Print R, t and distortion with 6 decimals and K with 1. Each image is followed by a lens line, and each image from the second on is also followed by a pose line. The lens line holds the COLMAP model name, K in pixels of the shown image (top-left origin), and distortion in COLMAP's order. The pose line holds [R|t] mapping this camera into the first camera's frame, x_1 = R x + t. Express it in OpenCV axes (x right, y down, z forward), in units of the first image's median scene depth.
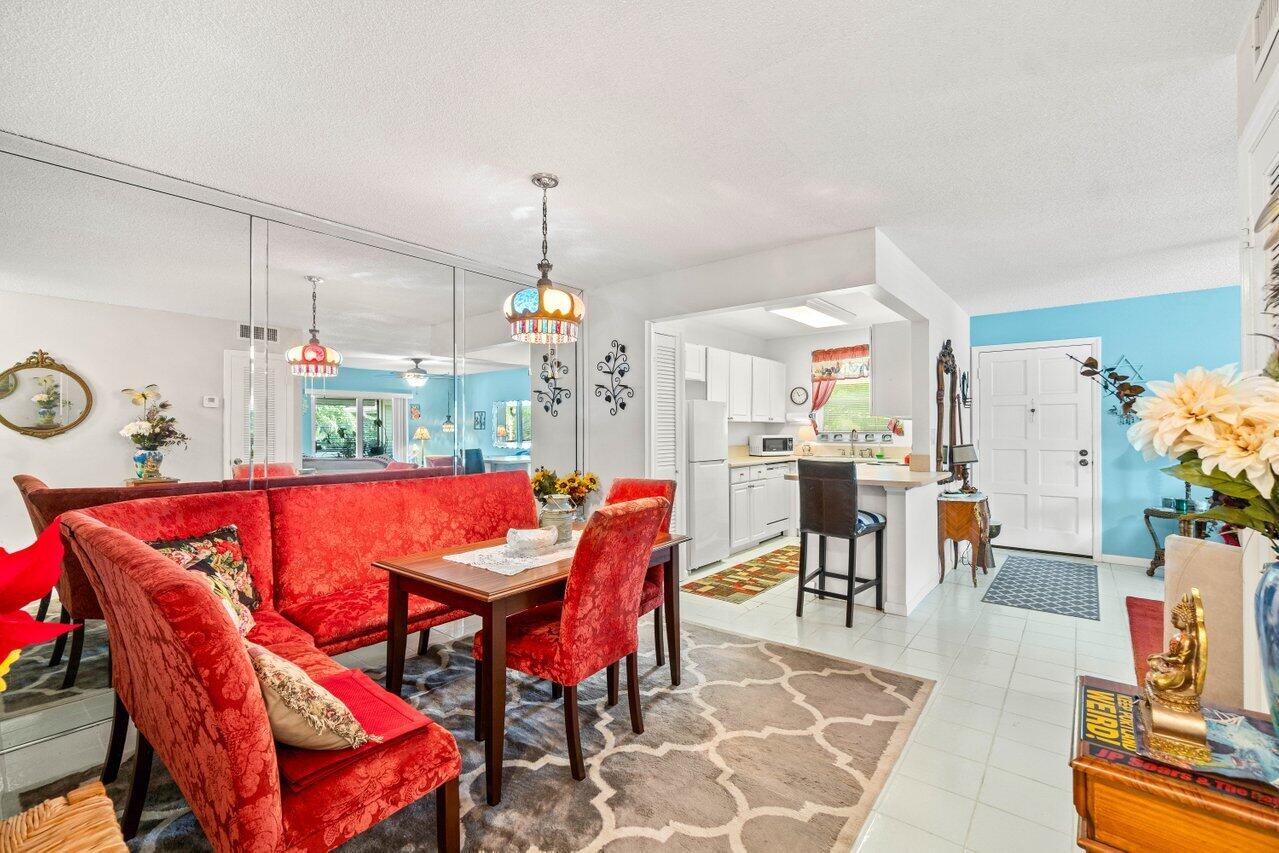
lens RADIAL K [[551.9, 0, 640.1], [0, 551.9, 422.4], [0, 0, 1]] dist [-0.000946, -0.000077]
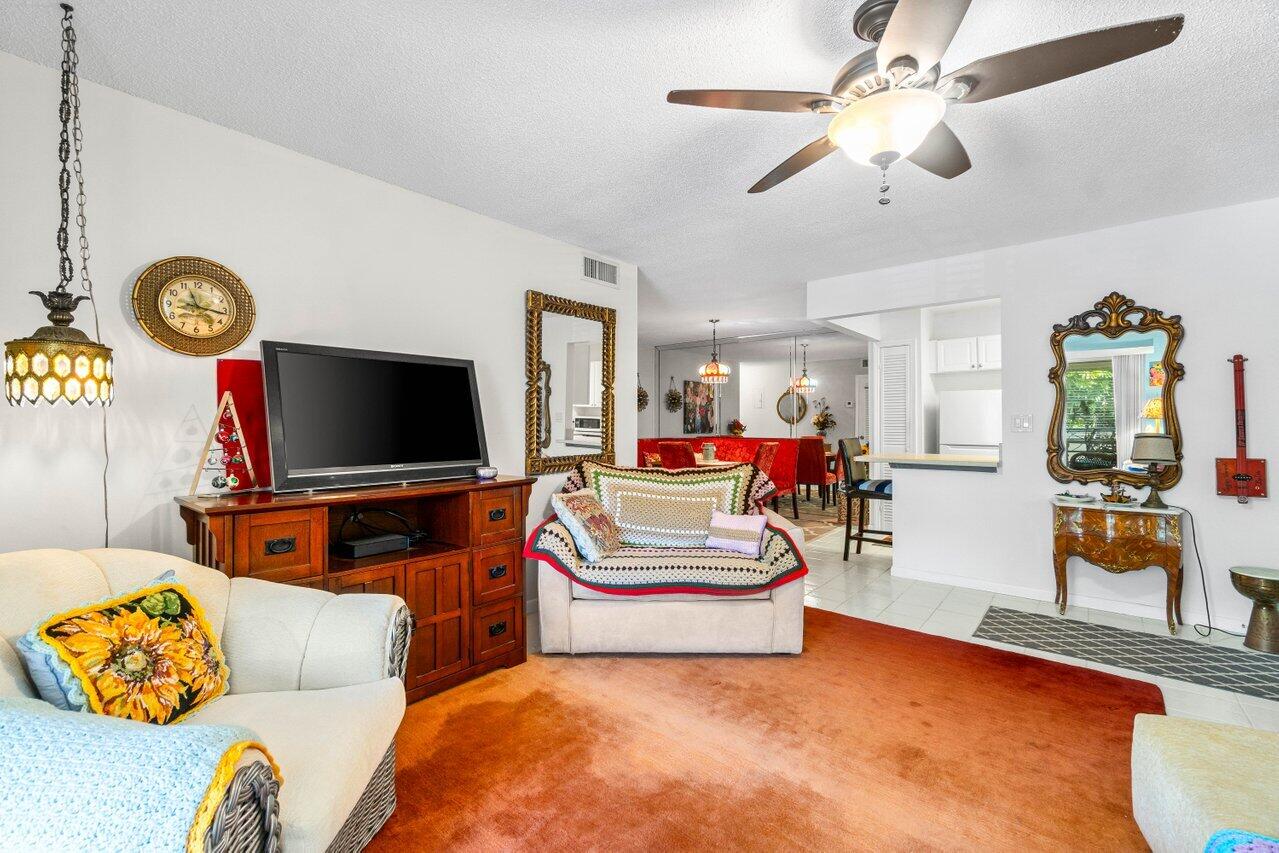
lens RADIAL K [[551.9, 0, 640.1], [0, 551.9, 422.4], [0, 0, 1]] dist [-0.000946, -0.000077]
pose [[-0.016569, 0.000984, -0.999862, 1.164746], [0.013315, 0.999911, 0.000763, 0.012752], [0.999774, -0.013301, -0.016581, 0.340073]]
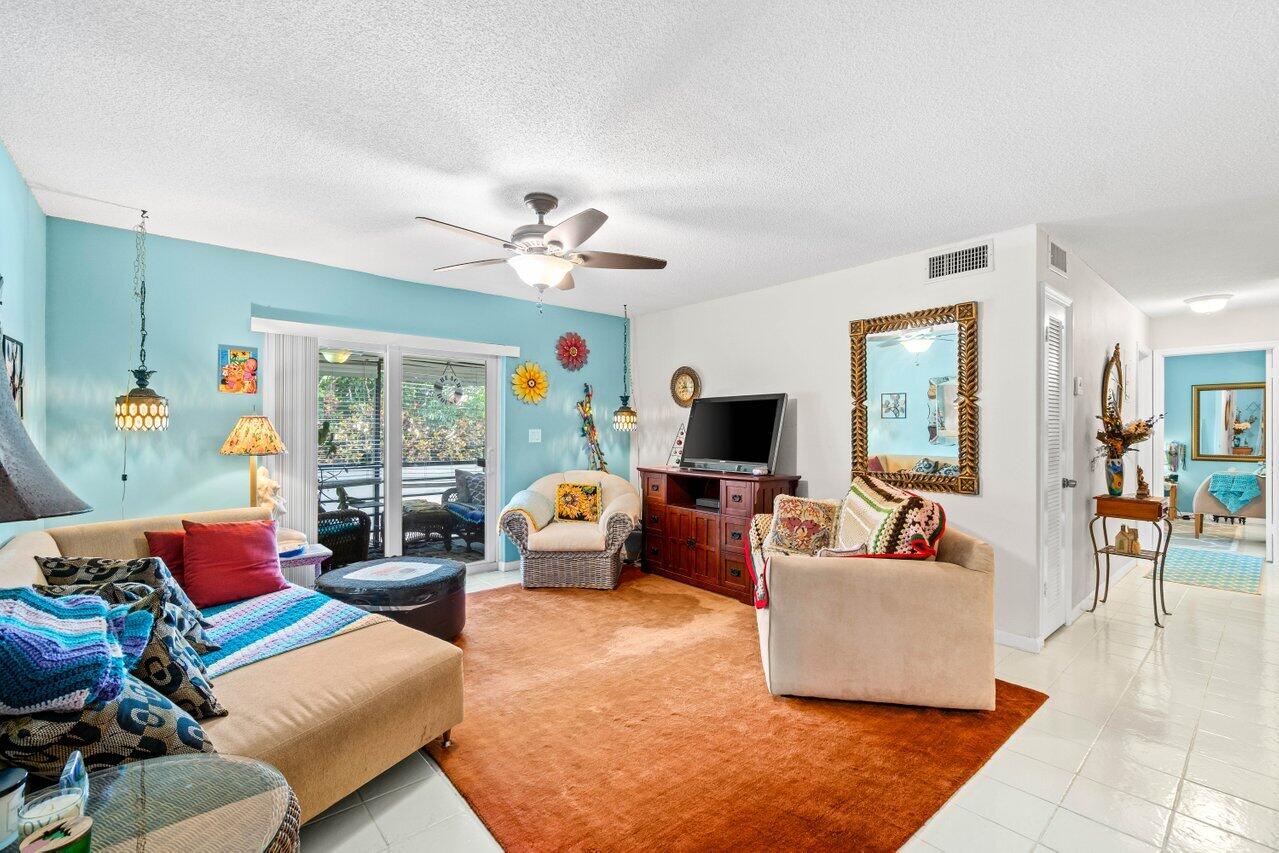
lens RADIAL K [[553.2, 0, 635.4], [0, 553.2, 429.7], [0, 0, 1]] dist [0.001095, 0.000201]
pose [[-0.982436, 0.000299, 0.186601, 0.660412], [-0.002331, 0.999901, -0.013871, 0.011250], [-0.186587, -0.014062, -0.982338, 0.985689]]
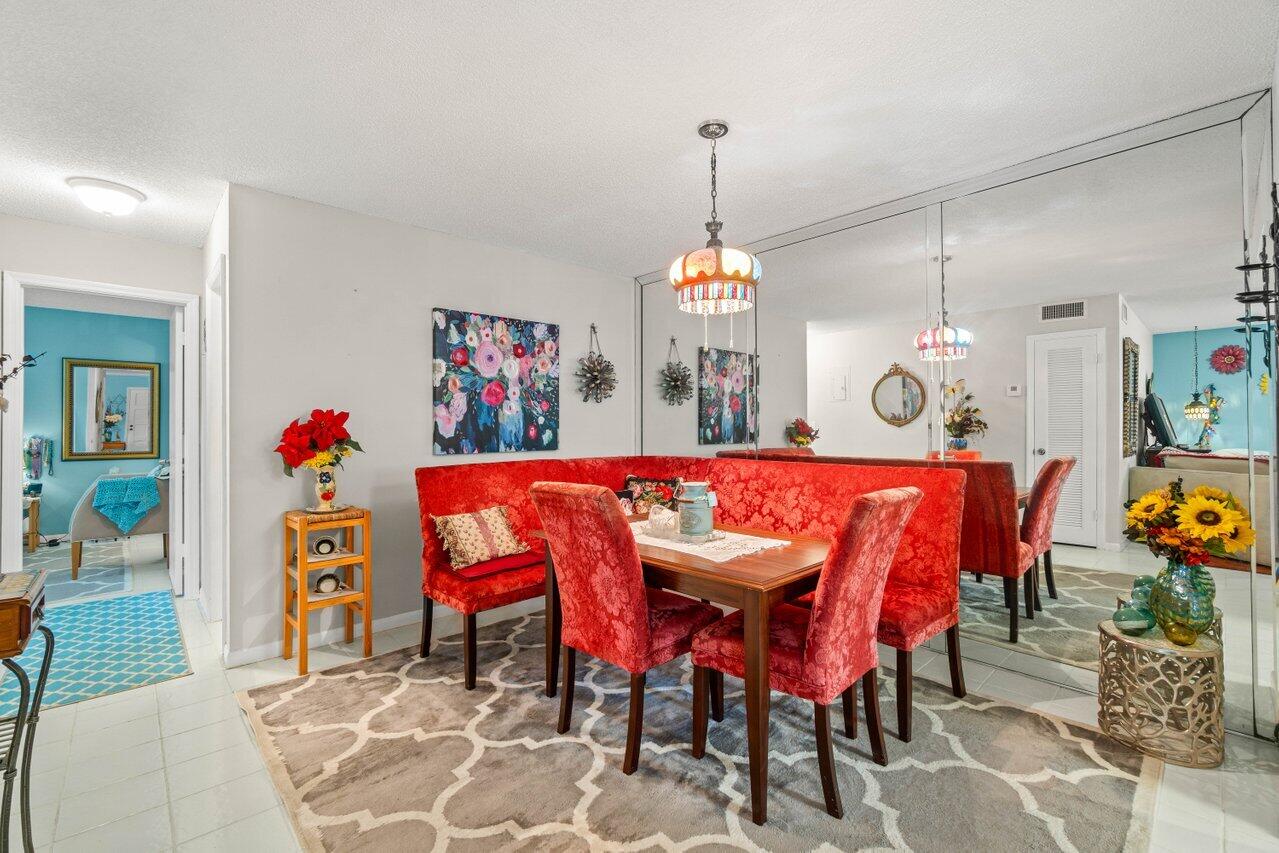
lens RADIAL K [[551.9, 0, 640.1], [0, 551.9, 422.4], [0, 0, 1]] dist [-0.000946, -0.000077]
pose [[-0.147040, -0.005326, -0.989116, 0.350865], [0.015433, 0.999851, -0.007678, 0.019106], [0.989010, -0.016394, -0.146936, 0.493150]]
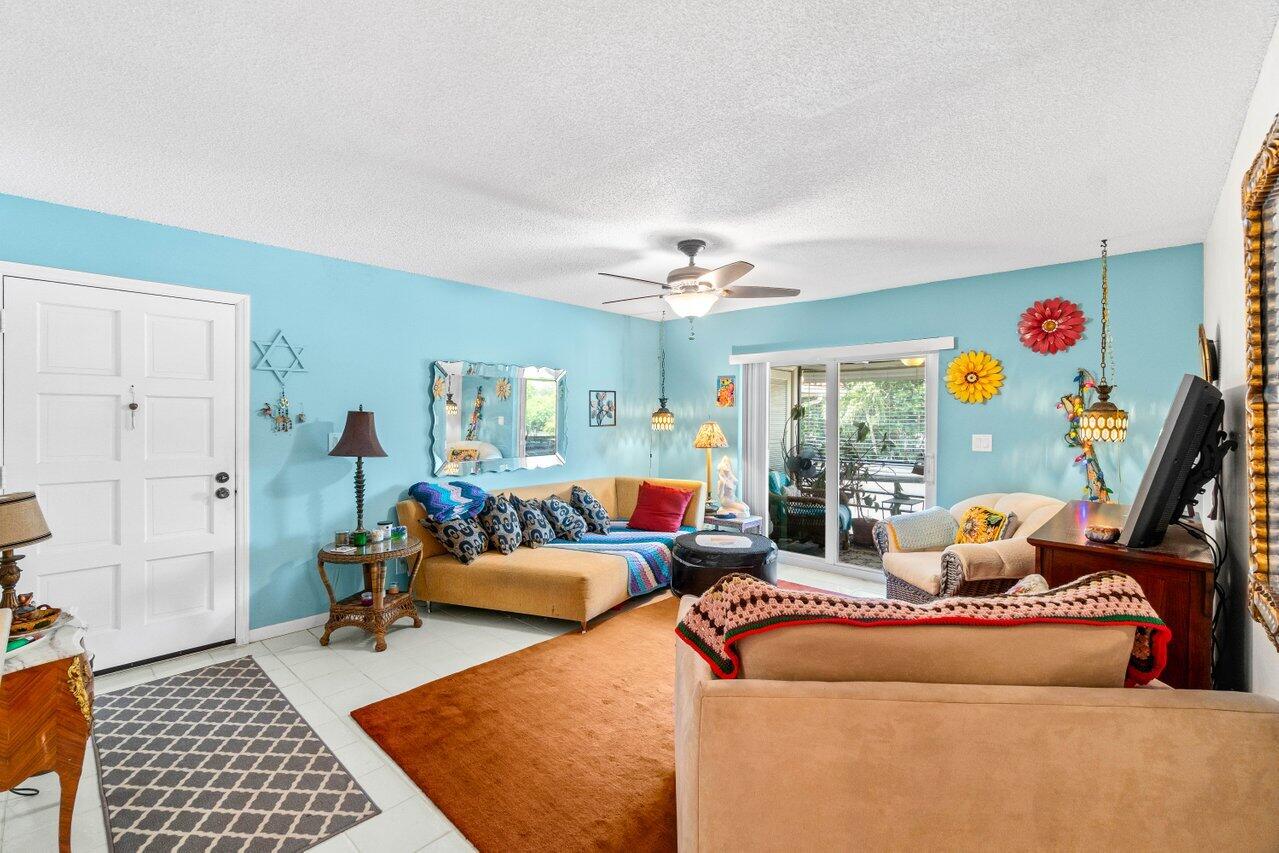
lens RADIAL K [[551.9, 0, 640.1], [0, 551.9, 422.4], [0, 0, 1]] dist [-0.000946, -0.000077]
pose [[0.067323, -0.006526, 0.997710, 0.216432], [-0.014998, 0.999859, 0.007553, -0.018290], [-0.997618, -0.015472, 0.067216, 0.489717]]
